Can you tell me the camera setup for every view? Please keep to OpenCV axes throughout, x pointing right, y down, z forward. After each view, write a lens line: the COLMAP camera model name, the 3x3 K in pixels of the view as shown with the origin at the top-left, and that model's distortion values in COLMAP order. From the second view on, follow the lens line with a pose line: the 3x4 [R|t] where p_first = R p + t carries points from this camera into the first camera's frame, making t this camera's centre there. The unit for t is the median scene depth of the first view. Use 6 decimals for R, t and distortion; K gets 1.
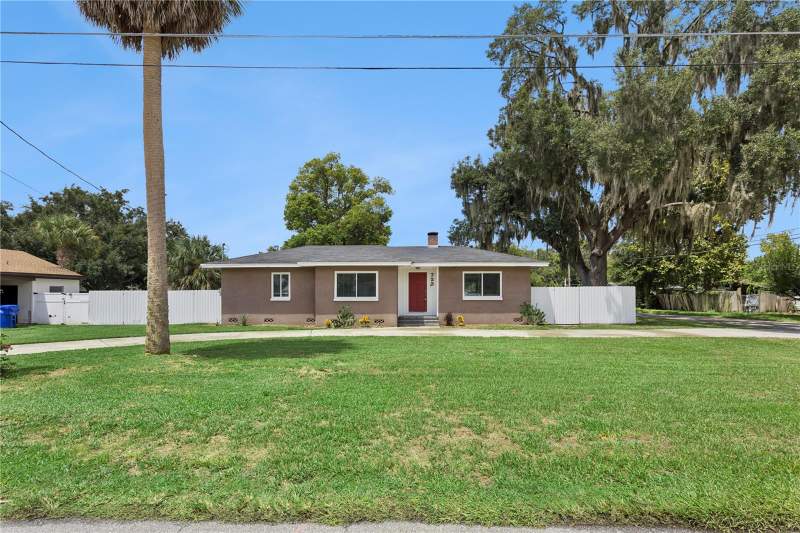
lens RADIAL K [[388.2, 0, 398.2], [0, 388.2, 284.7], [0, 0, 1]] dist [-0.010944, 0.000097]
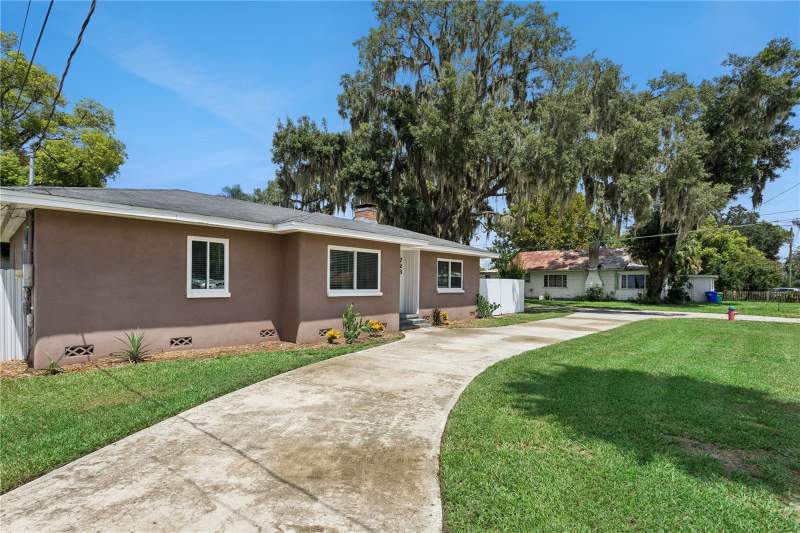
lens RADIAL K [[388.2, 0, 398.2], [0, 388.2, 284.7], [0, 0, 1]] dist [-0.010944, 0.000097]
pose [[0.647114, 0.007414, 0.762357, -0.511763], [-0.027215, 0.999540, 0.013380, 0.012944], [-0.761907, -0.029406, 0.647018, 0.514307]]
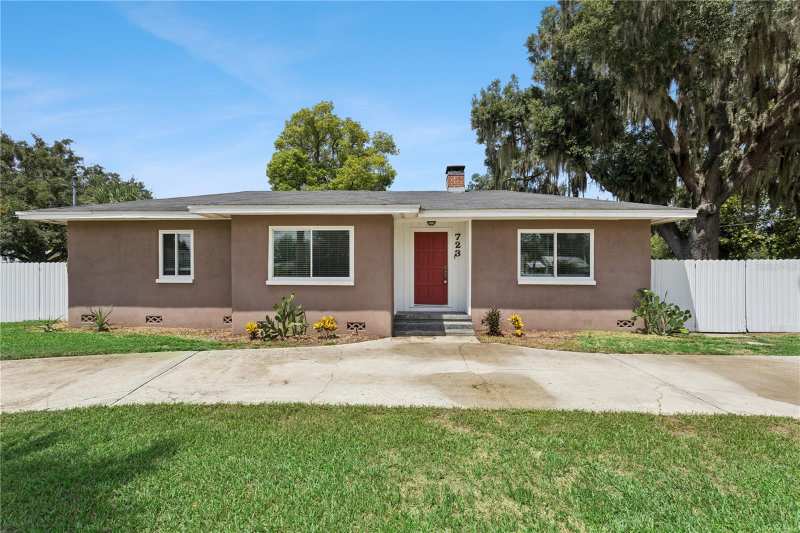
lens RADIAL K [[373.8, 0, 400.0], [0, 373.8, 266.5], [0, 0, 1]] dist [0.000146, 0.000070]
pose [[0.999938, 0.006057, -0.009389, 0.012087], [-0.005910, 0.999859, 0.015697, 0.008561], [0.009483, -0.015641, 0.999833, 0.483849]]
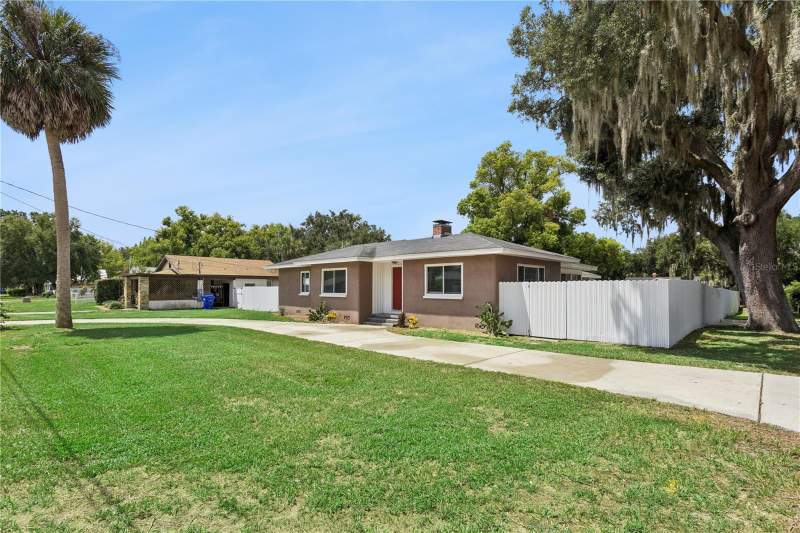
lens RADIAL K [[373.8, 0, 400.0], [0, 373.8, 266.5], [0, 0, 1]] dist [0.000146, 0.000070]
pose [[0.753606, -0.034077, -0.656442, 0.651086], [0.013905, 0.999258, -0.035910, -0.000984], [0.657179, 0.017934, 0.753521, 0.339275]]
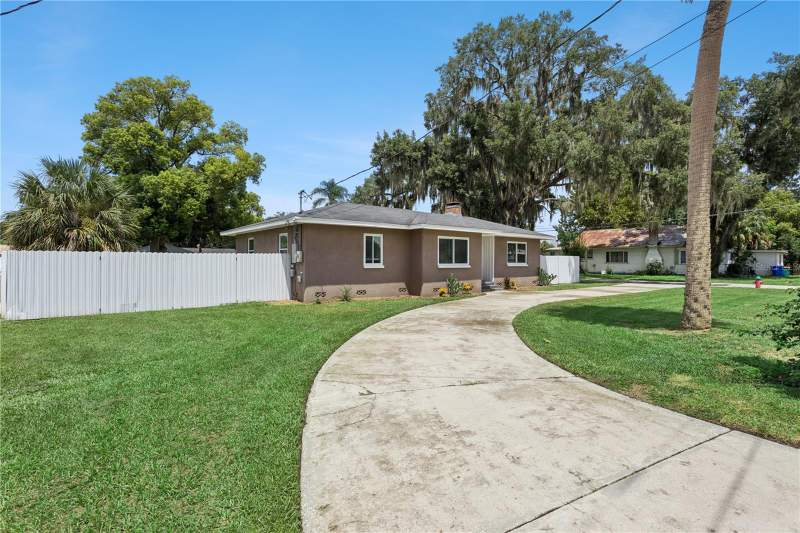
lens RADIAL K [[383.8, 0, 400.7], [0, 383.8, 259.9], [0, 0, 1]] dist [-0.001279, -0.000169]
pose [[0.761801, 0.007437, 0.647768, -0.787376], [-0.018557, 0.999774, 0.010346, 0.014051], [-0.647545, -0.019902, 0.761767, 0.335881]]
